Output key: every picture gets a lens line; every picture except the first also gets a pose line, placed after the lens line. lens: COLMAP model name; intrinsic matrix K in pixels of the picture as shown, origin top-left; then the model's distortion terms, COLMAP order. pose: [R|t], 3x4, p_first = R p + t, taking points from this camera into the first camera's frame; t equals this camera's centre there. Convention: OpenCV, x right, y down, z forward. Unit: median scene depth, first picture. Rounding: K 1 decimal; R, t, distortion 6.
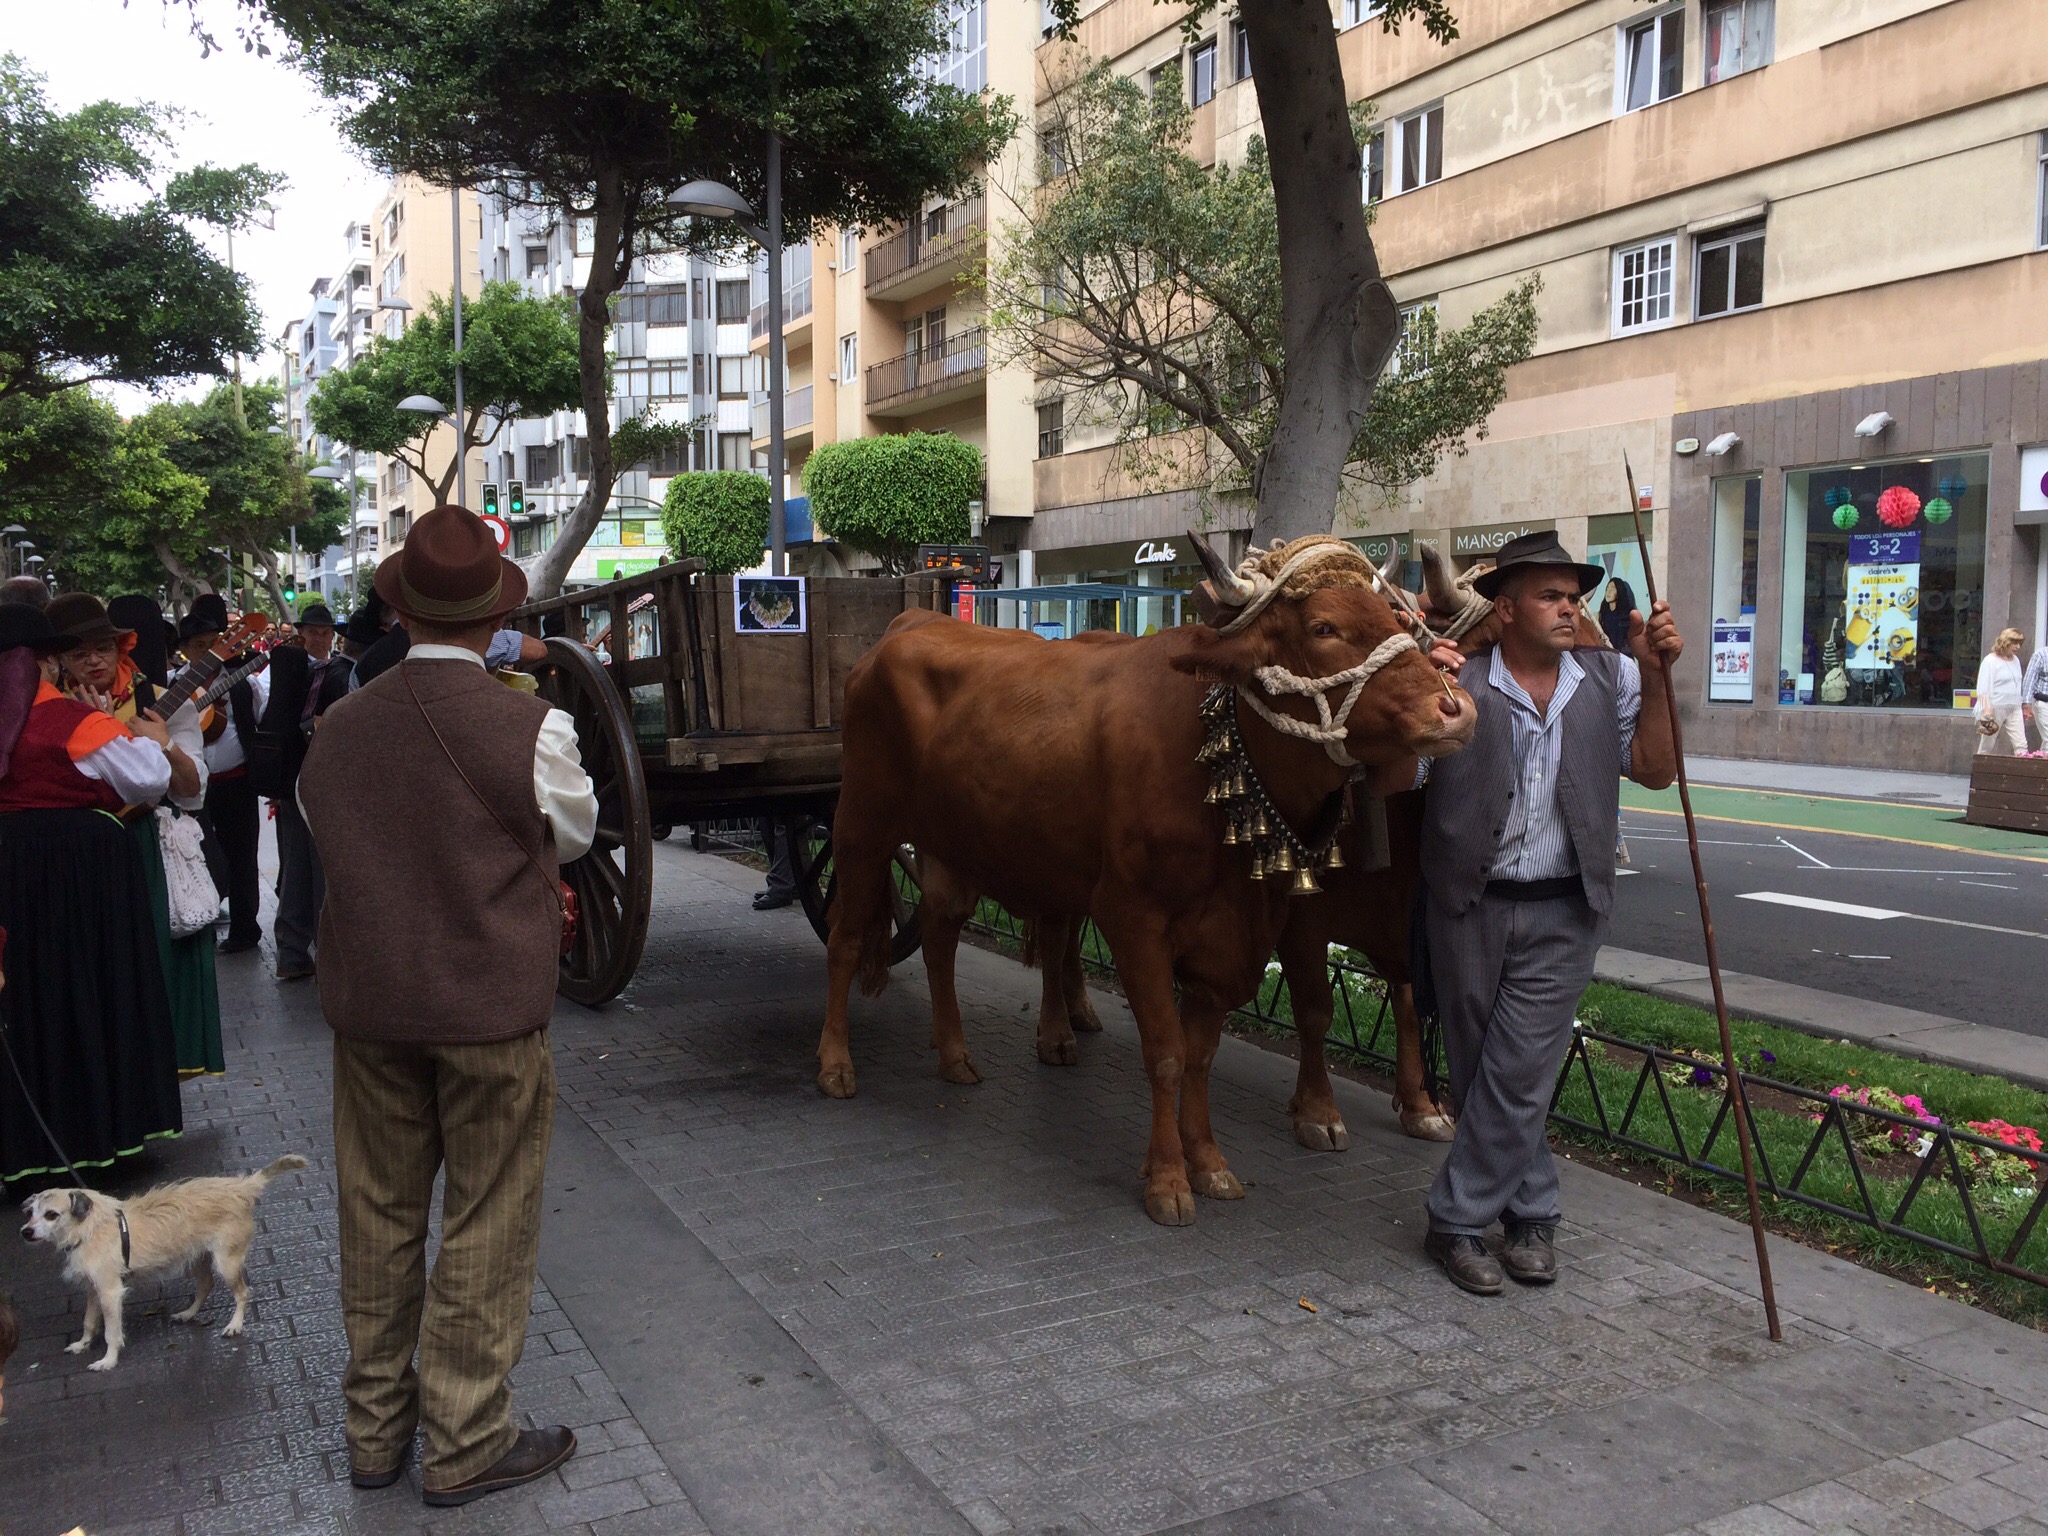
lens RADIAL K [[1742.9, 0, 1023.9], [0, 1742.9, 767.3], [0, 0, 1]] dist [0.066172, -0.076388]
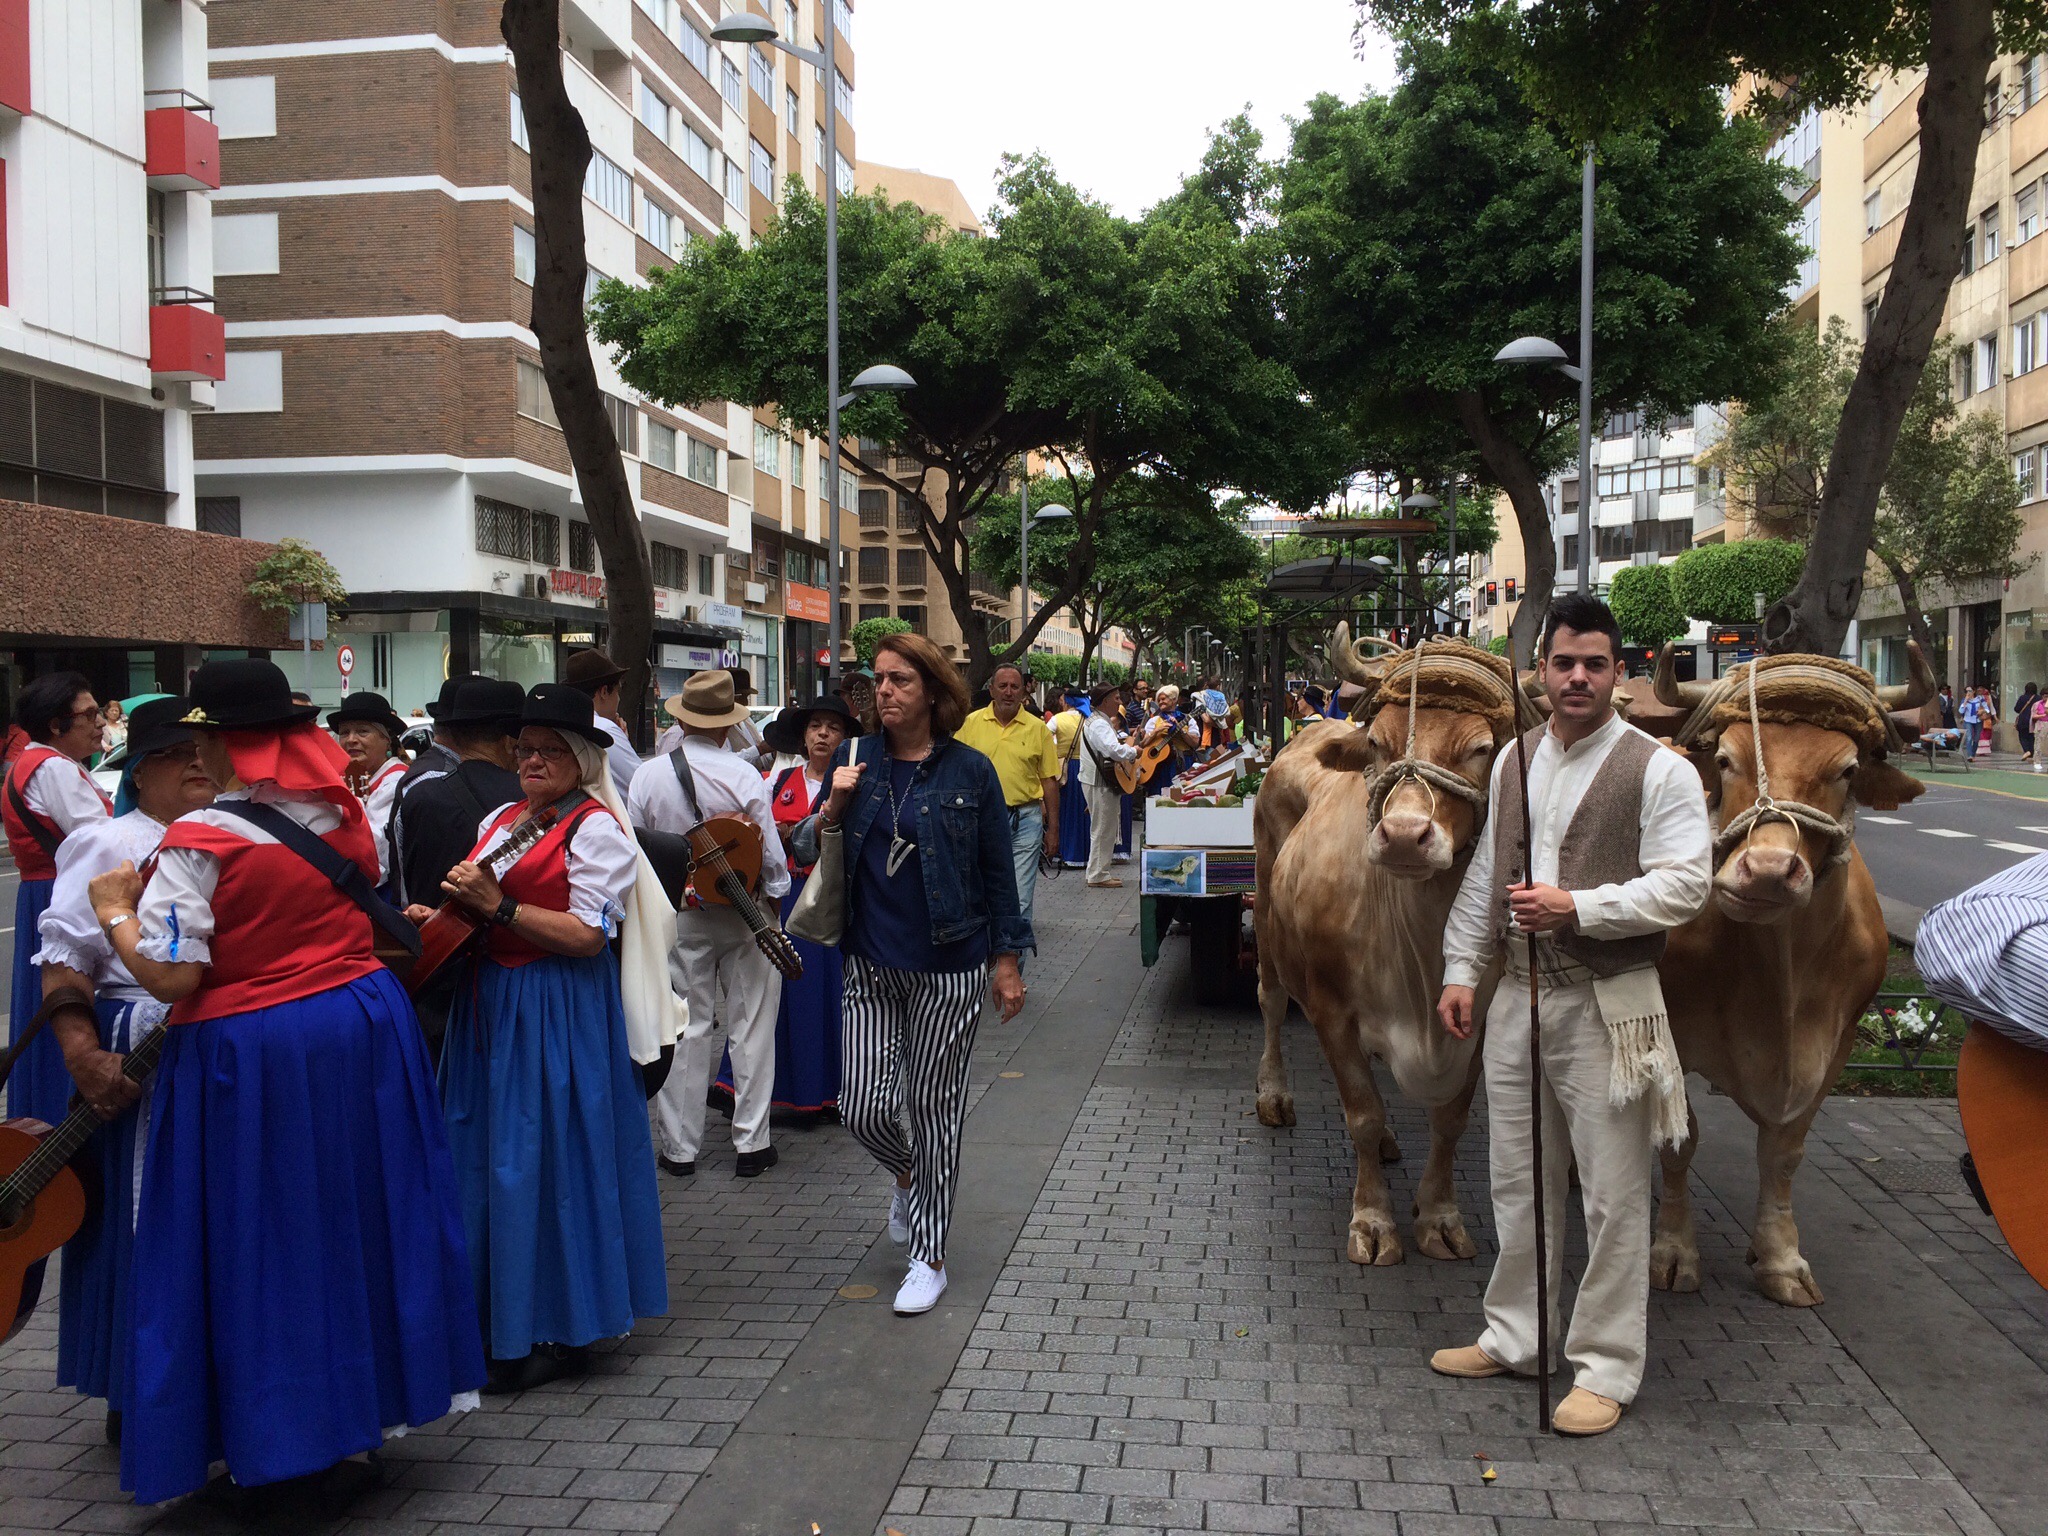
lens RADIAL K [[1742.9, 0, 1025.6], [0, 1742.9, 763.9], [0, 0, 1]] dist [0.066172, -0.076388]
pose [[0.808969, 0.009538, -0.587774, 0.141077], [-0.029095, 0.999293, -0.023828, 0.016003], [0.587131, 0.036377, 0.808674, -0.212966]]
